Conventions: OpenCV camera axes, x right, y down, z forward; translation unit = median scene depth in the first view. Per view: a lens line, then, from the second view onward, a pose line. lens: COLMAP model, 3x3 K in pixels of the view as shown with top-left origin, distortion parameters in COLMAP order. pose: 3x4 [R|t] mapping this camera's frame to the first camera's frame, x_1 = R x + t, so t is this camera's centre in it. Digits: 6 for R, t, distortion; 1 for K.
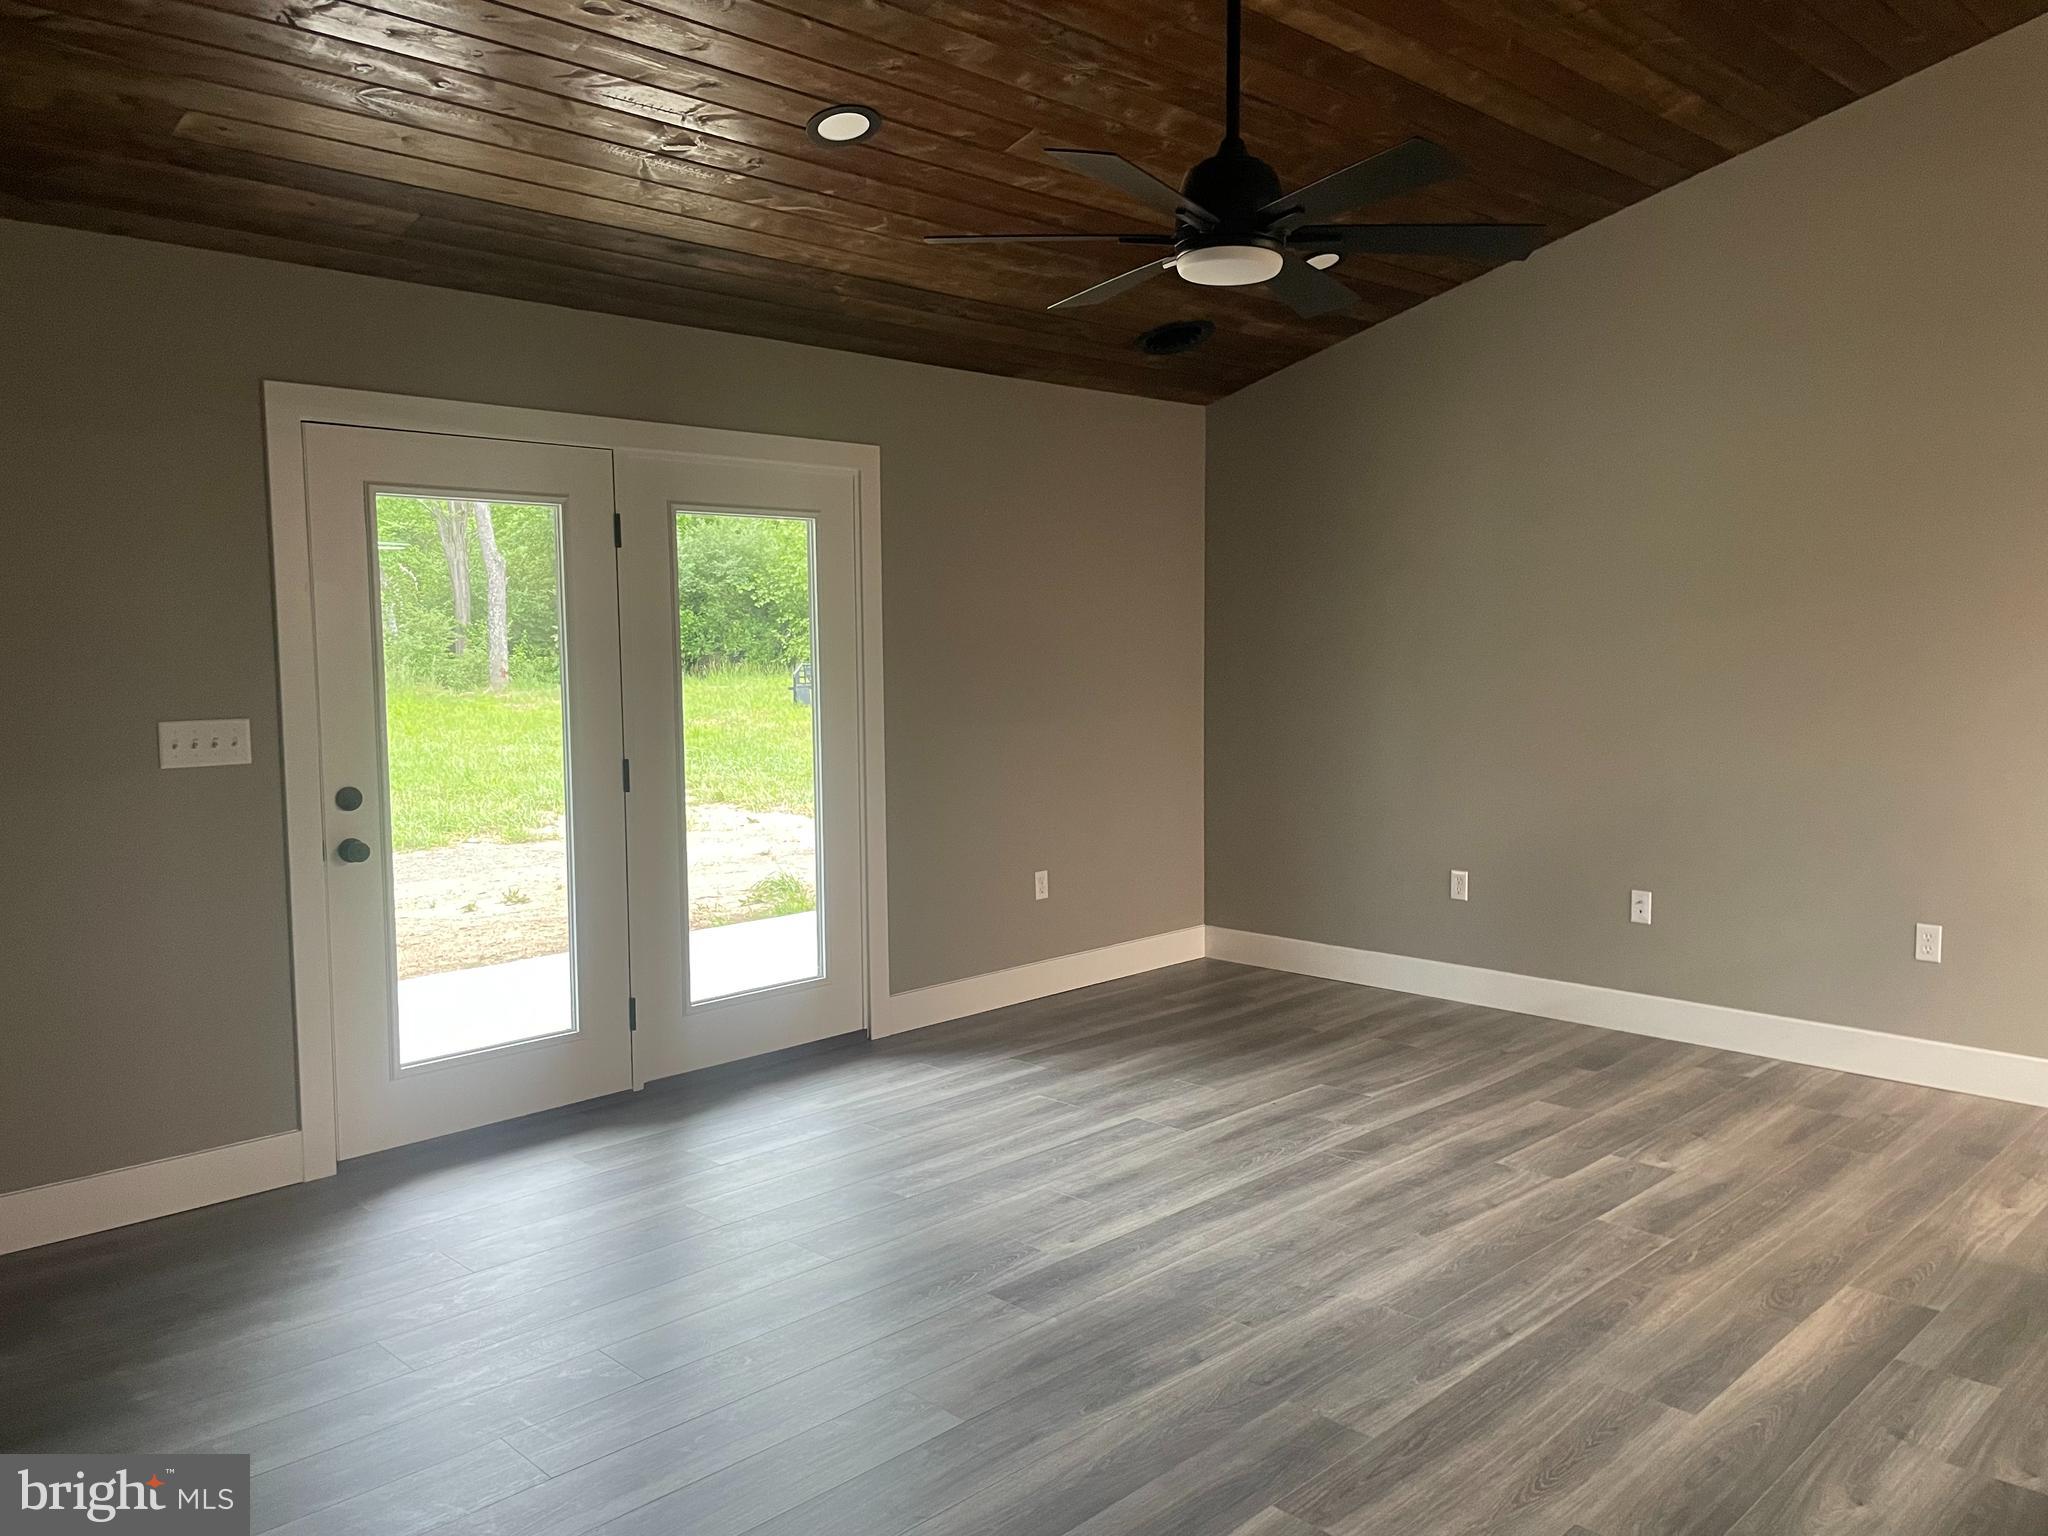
lens RADIAL K [[1654.7, 0, 1024.0], [0, 1654.7, 768.0], [0, 0, 1]] dist [0.088121, -0.131874]
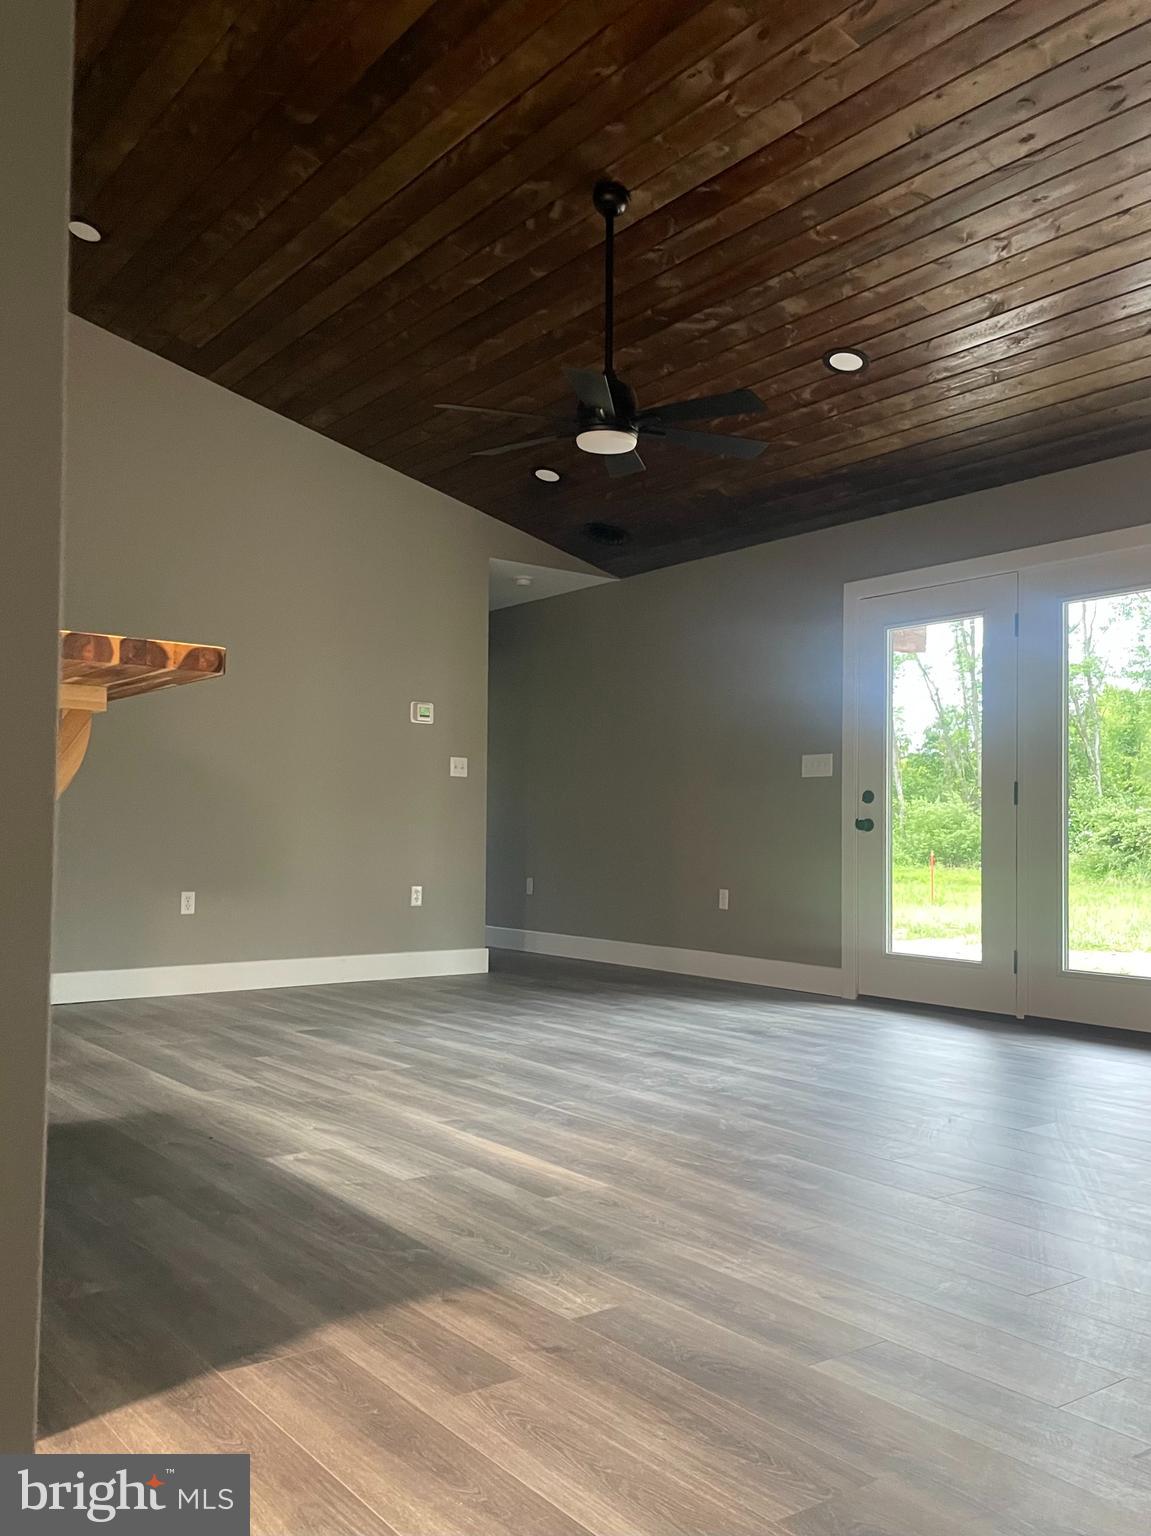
lens RADIAL K [[1241.1, 0, 575.5], [0, 1241.1, 768.0], [0, 0, 1]] dist [0.088121, -0.131874]
pose [[-0.112697, -0.015853, -0.993503, 1.328653], [-0.097286, 0.995245, -0.004846, 0.030203], [0.988855, 0.096108, -0.113704, 1.032174]]
